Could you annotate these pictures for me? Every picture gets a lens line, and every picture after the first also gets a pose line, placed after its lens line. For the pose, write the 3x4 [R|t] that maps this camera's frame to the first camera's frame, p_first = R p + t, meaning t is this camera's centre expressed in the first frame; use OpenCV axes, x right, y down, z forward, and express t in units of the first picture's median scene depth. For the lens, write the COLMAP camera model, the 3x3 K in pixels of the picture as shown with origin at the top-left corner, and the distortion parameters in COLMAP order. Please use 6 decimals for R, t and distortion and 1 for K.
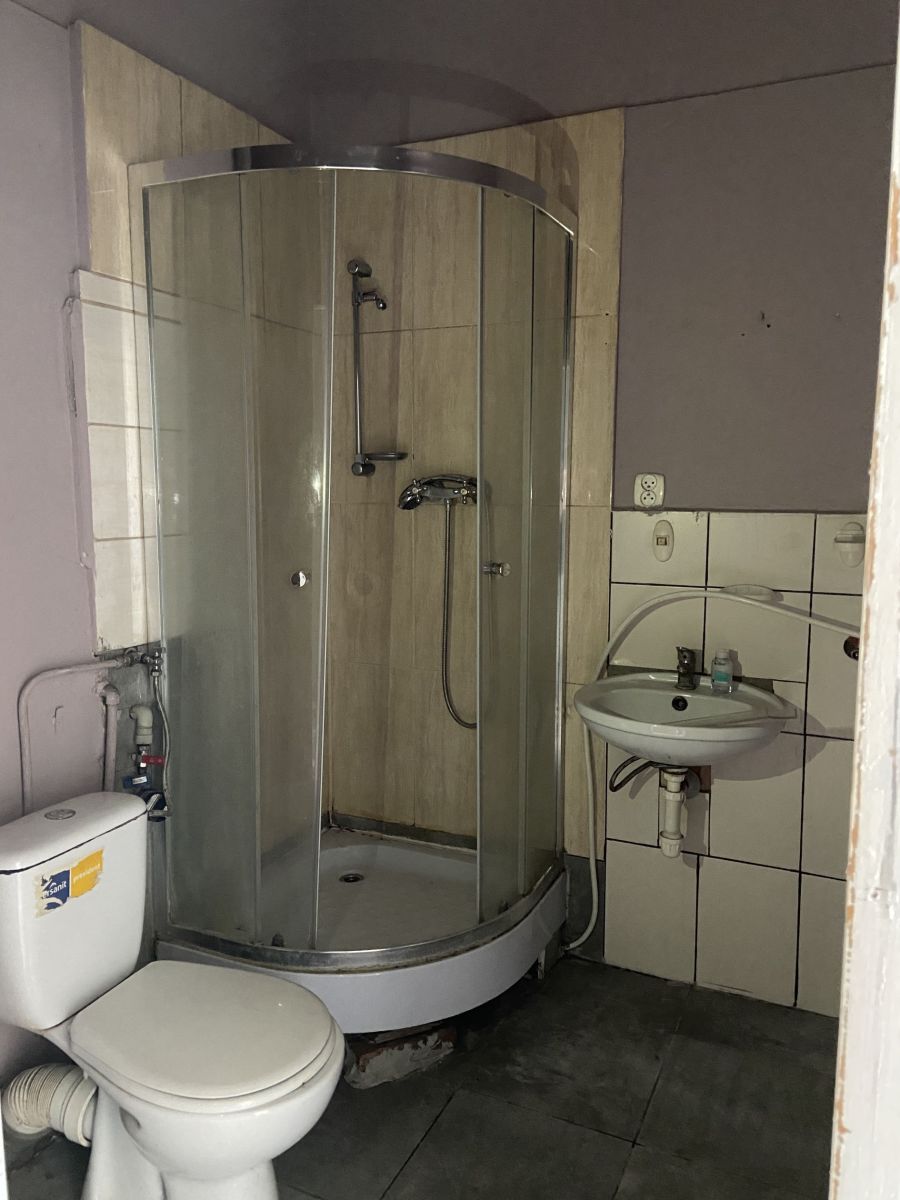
lens RADIAL K [[908.4, 0, 445.2], [0, 908.4, 593.2], [0, 0, 1]] dist [0.065485, -0.065778]
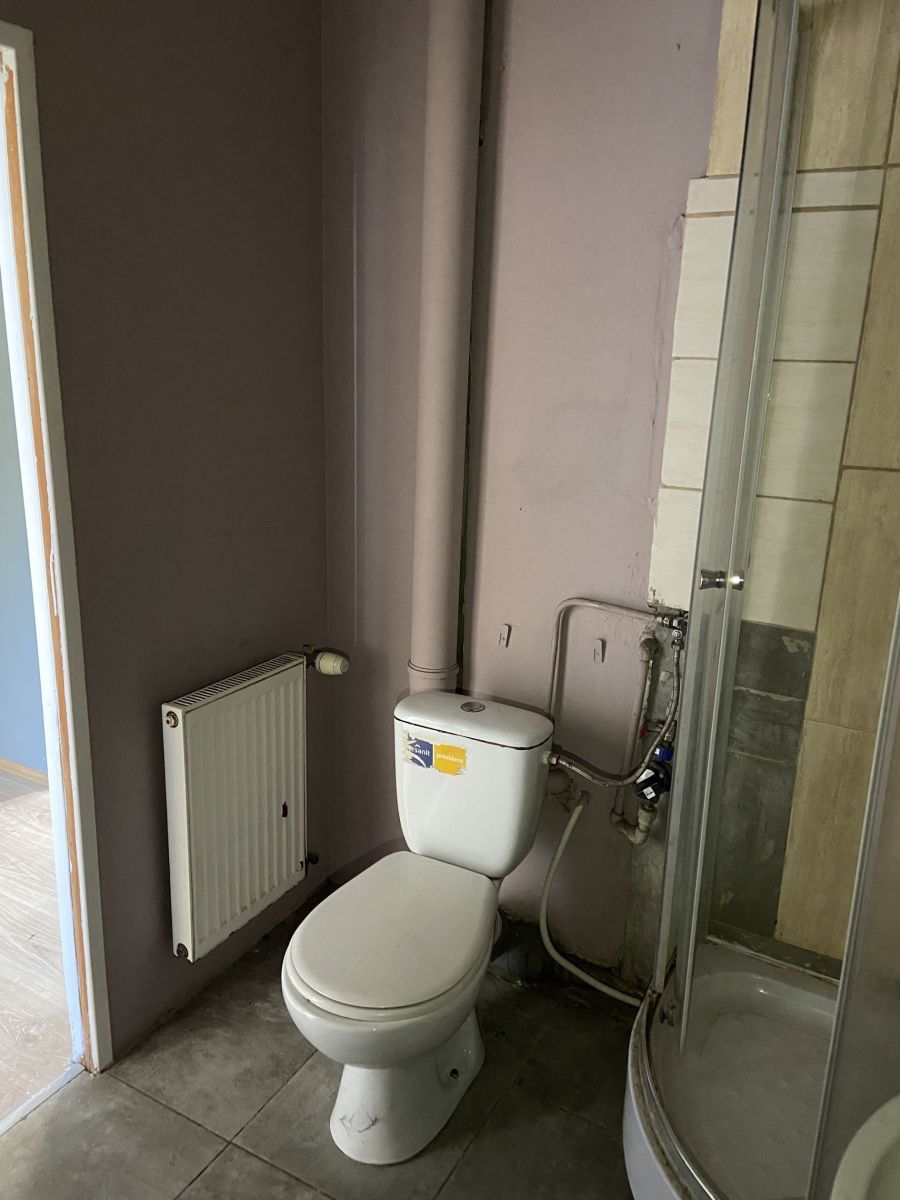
lens RADIAL K [[908.4, 0, 450.3], [0, 908.4, 604.8], [0, 0, 1]] dist [0.065485, -0.065778]
pose [[-0.074539, 0.262493, -0.962051, 0.352485], [-0.154872, 0.949982, 0.271199, -0.102167], [0.985119, 0.169209, -0.030158, 0.529318]]
